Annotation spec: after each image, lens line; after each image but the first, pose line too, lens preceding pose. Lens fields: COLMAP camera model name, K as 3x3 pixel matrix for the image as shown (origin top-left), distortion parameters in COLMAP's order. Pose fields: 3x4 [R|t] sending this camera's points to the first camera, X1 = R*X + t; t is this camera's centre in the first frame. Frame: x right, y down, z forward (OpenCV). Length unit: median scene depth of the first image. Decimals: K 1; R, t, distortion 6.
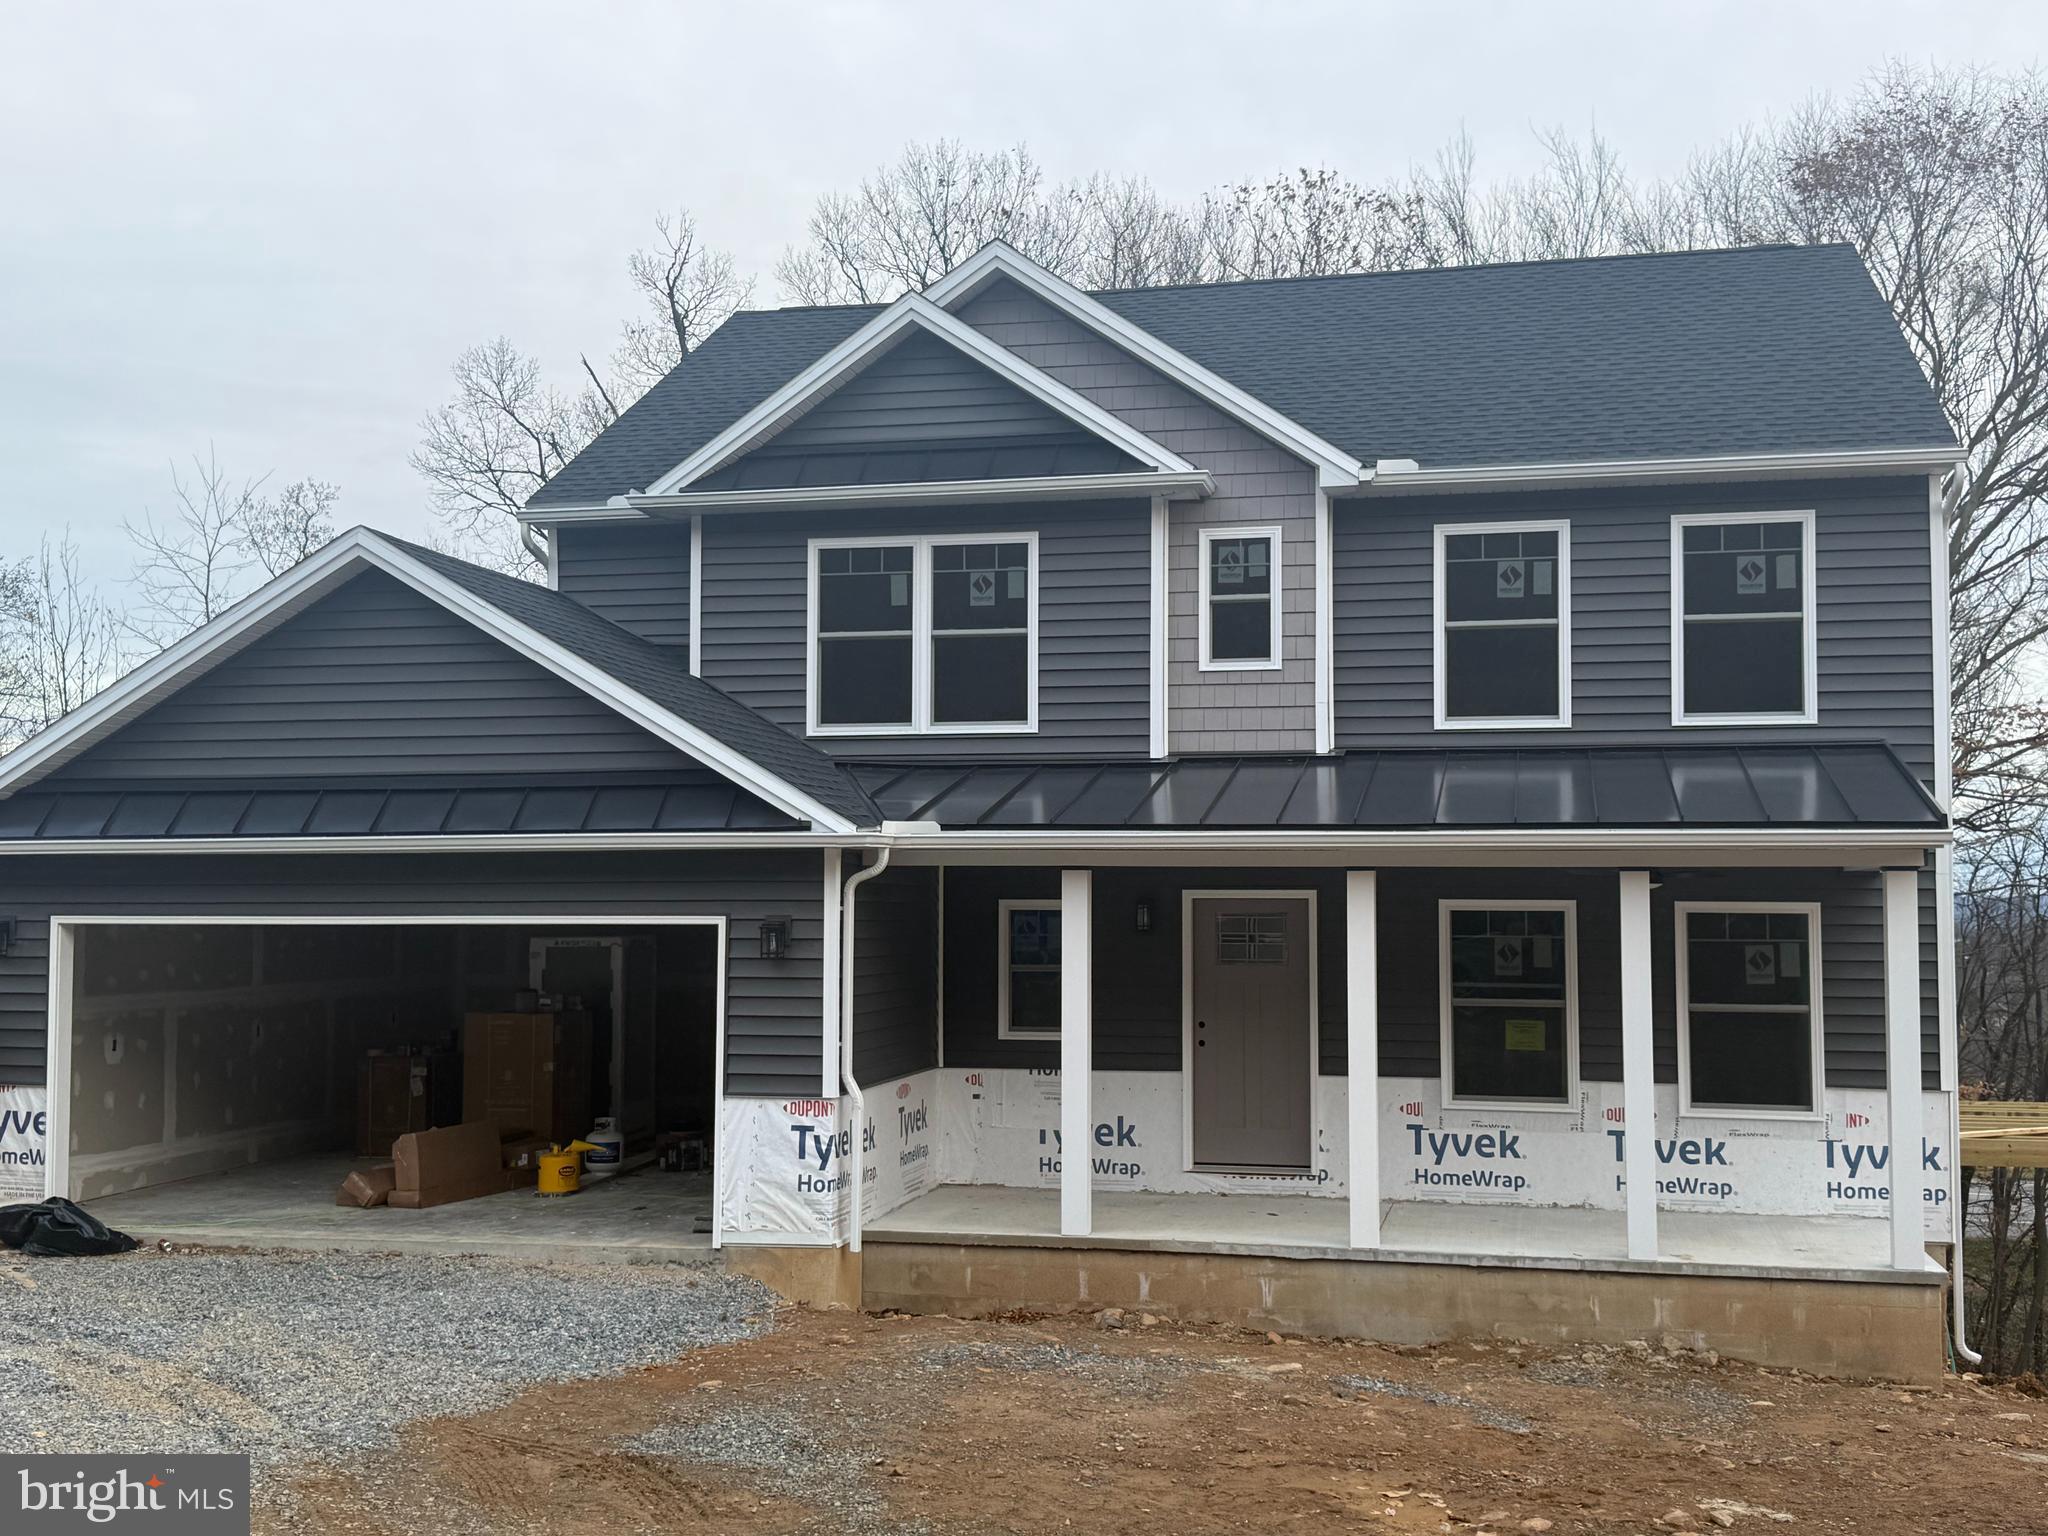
lens RADIAL K [[2202.7, 0, 1025.4], [0, 2202.7, 794.9], [0, 0, 1]] dist [0.172671, -0.333040]
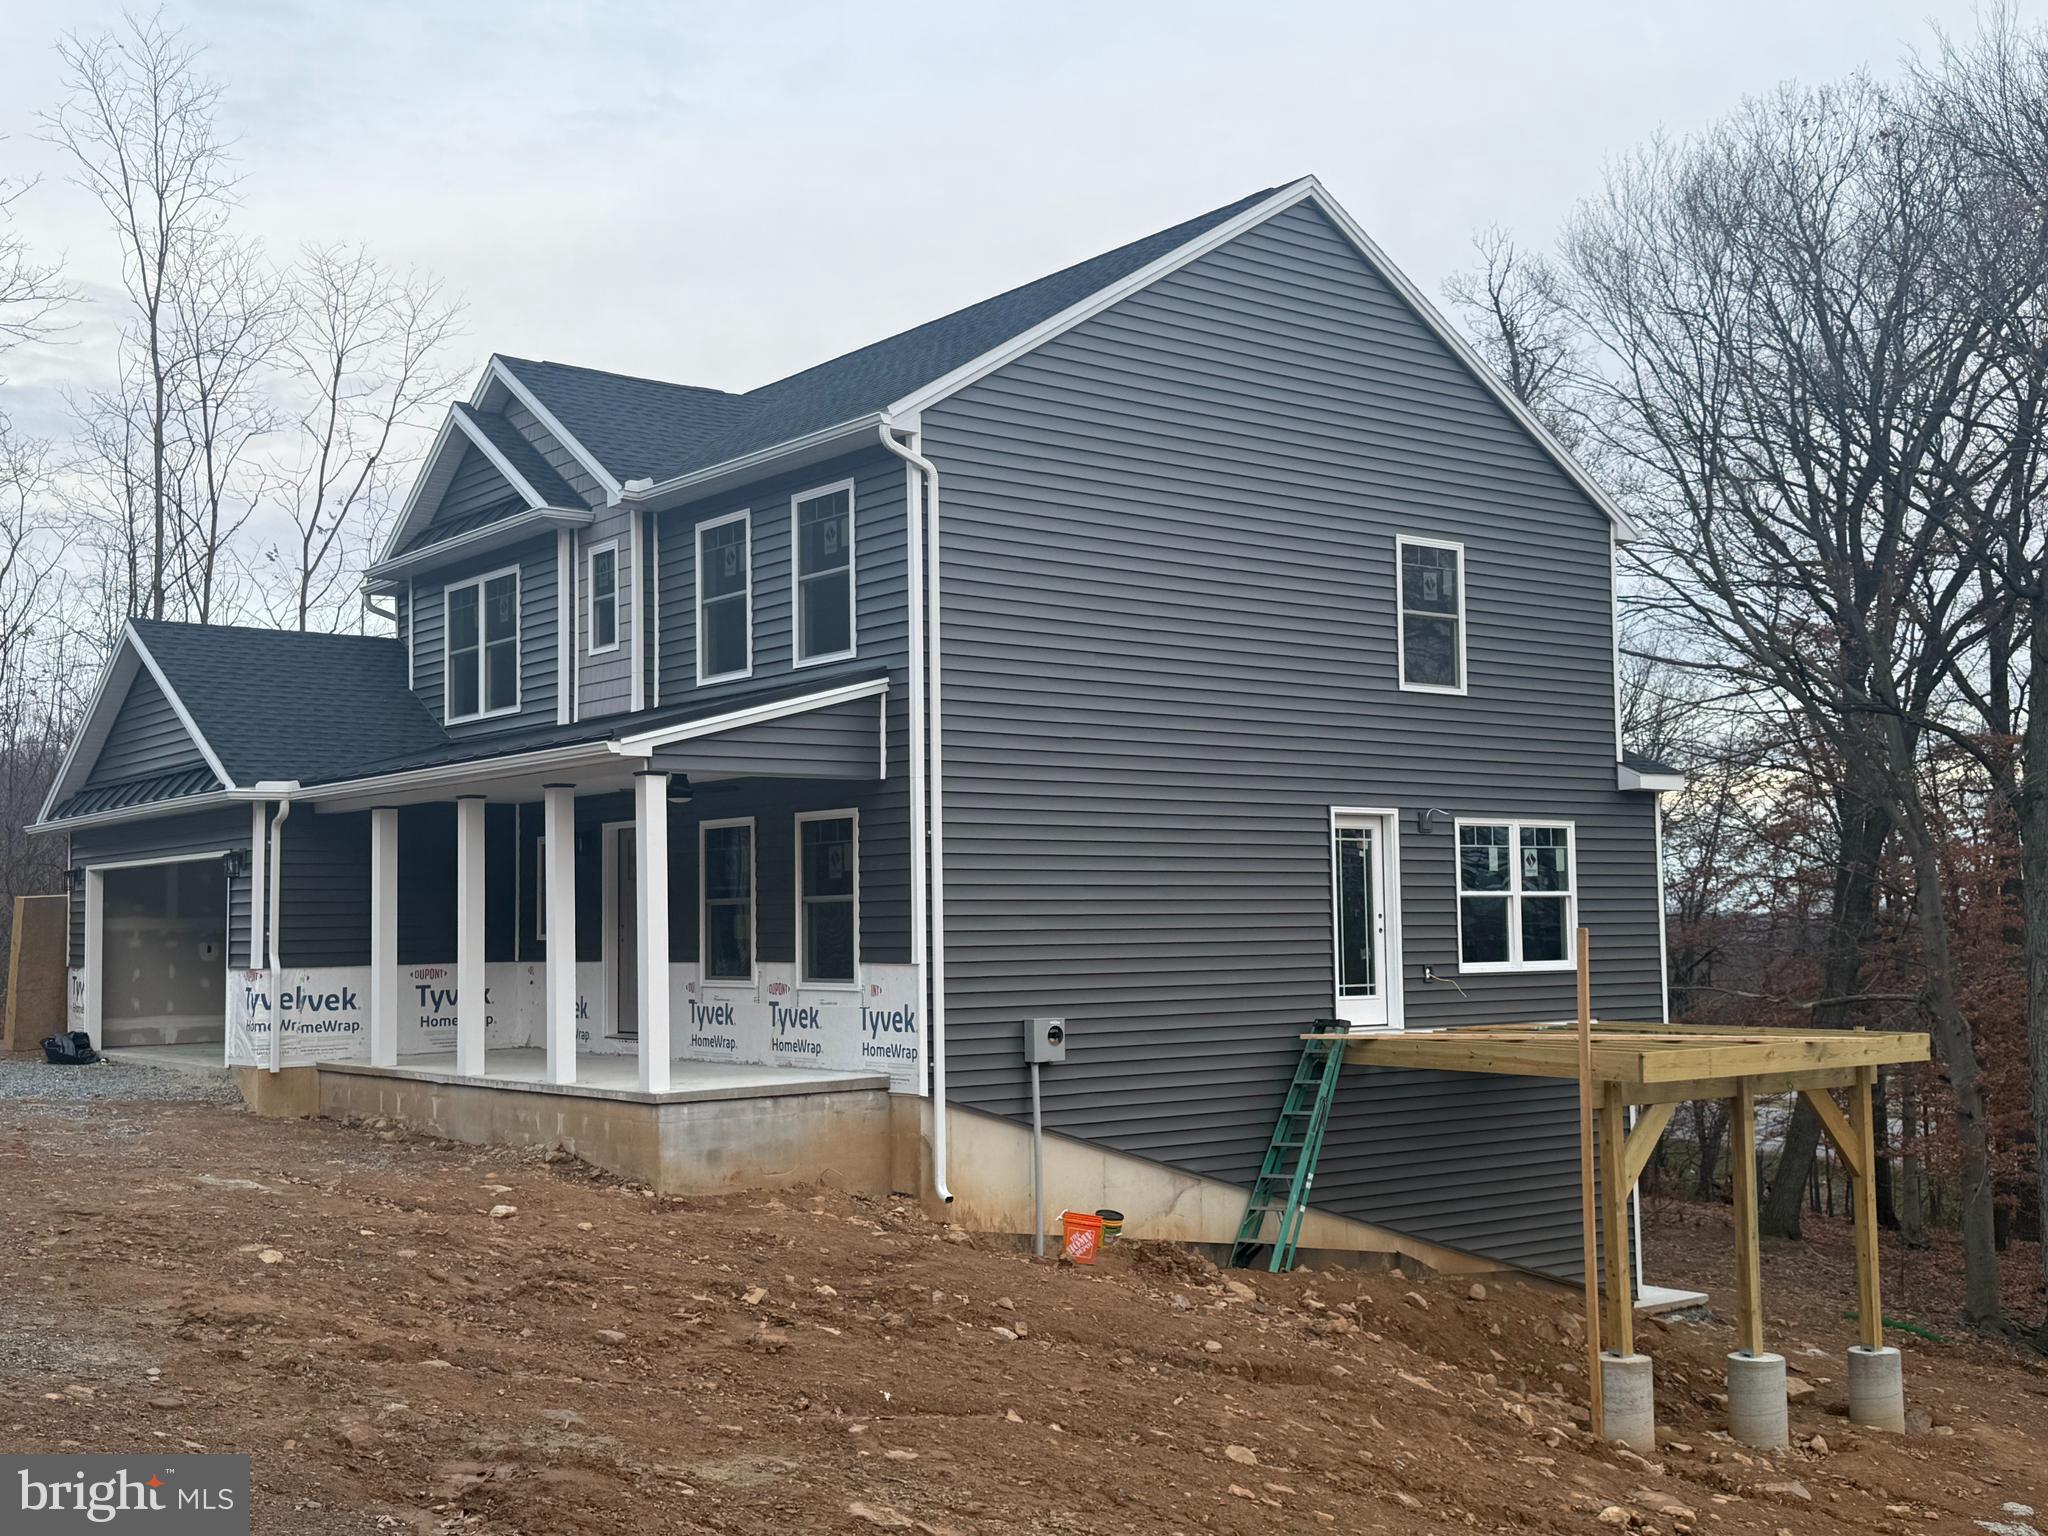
lens RADIAL K [[2202.7, 0, 1025.4], [0, 2202.7, 794.9], [0, 0, 1]] dist [0.172671, -0.333040]
pose [[0.767475, -0.051691, -0.638991, 1.123108], [0.048042, 0.998579, -0.023078, 0.069621], [0.639276, -0.012987, 0.768868, 0.151390]]
